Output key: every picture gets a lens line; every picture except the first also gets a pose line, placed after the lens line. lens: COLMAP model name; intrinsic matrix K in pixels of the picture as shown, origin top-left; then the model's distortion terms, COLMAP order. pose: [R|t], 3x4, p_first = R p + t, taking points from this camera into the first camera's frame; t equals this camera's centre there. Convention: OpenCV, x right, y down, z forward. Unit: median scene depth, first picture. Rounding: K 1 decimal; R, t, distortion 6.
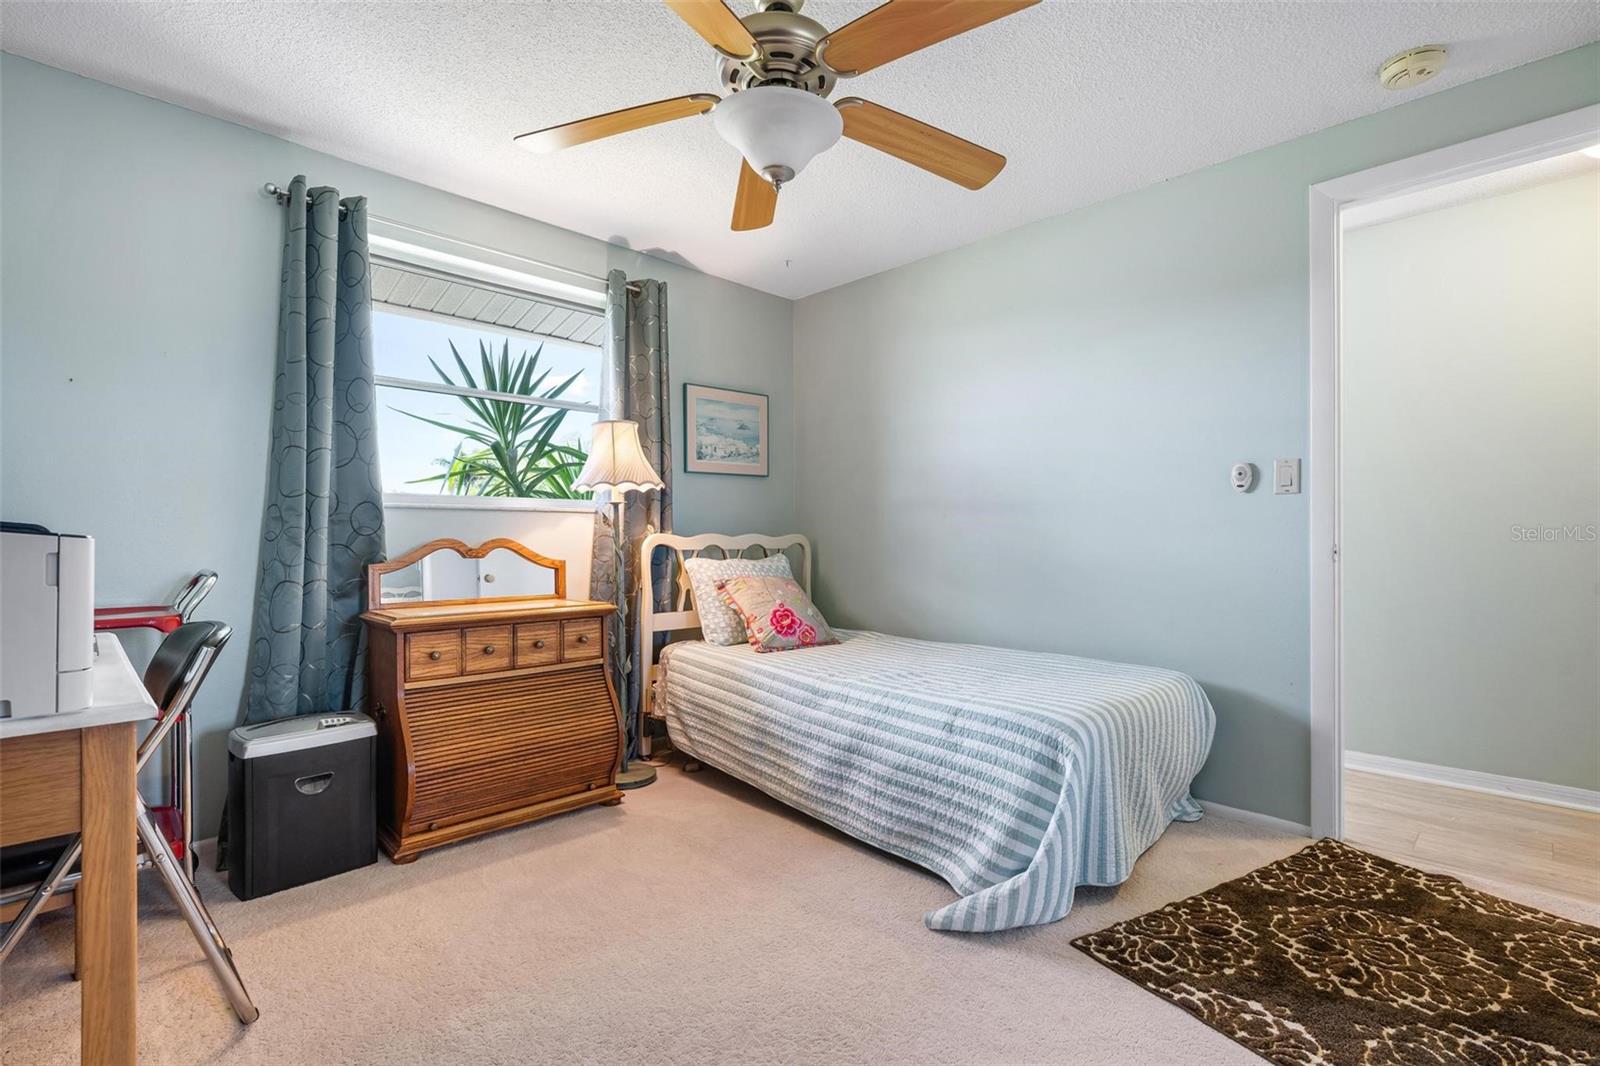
lens RADIAL K [[726.2, 0, 804.8], [0, 726.2, 534.9], [0, 0, 1]] dist [0.001271, 0.000318]
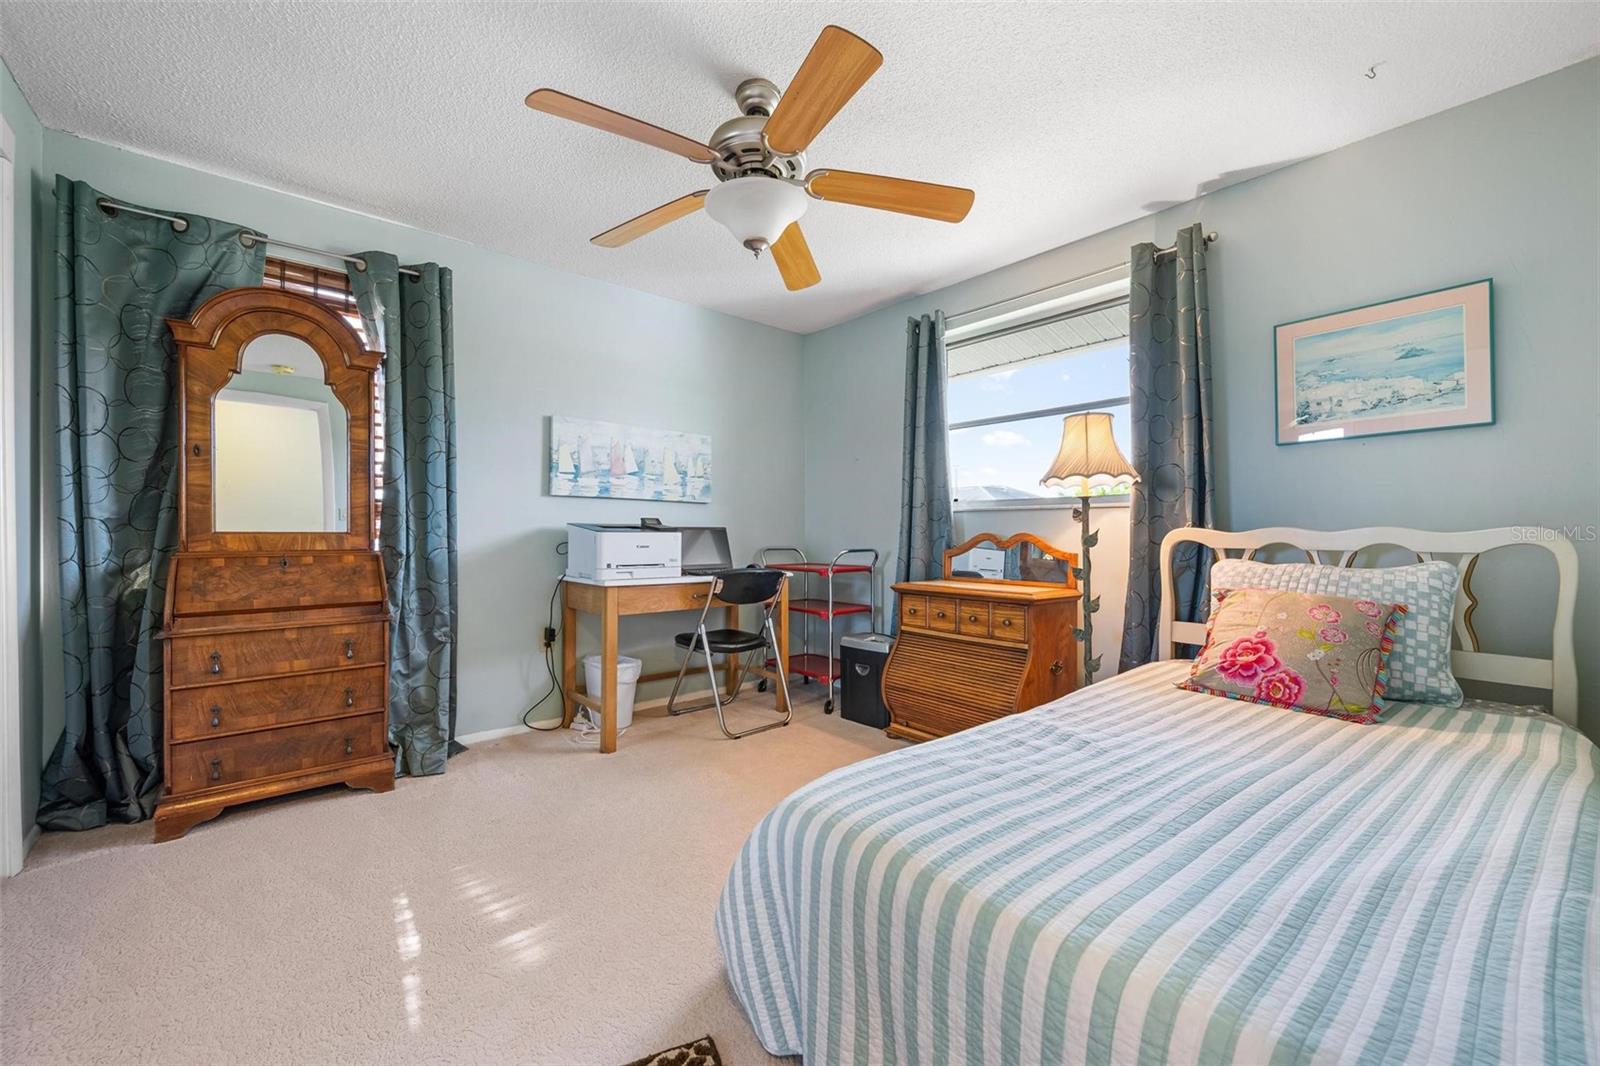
lens RADIAL K [[632.1, 0, 799.7], [0, 632.1, 534.1], [0, 0, 1]] dist [-0.000313, 0.000068]
pose [[-0.062810, 0.004752, -0.998014, 0.574954], [0.003755, 0.999983, 0.004525, 0.000413], [0.998018, -0.003463, -0.062827, 0.613127]]
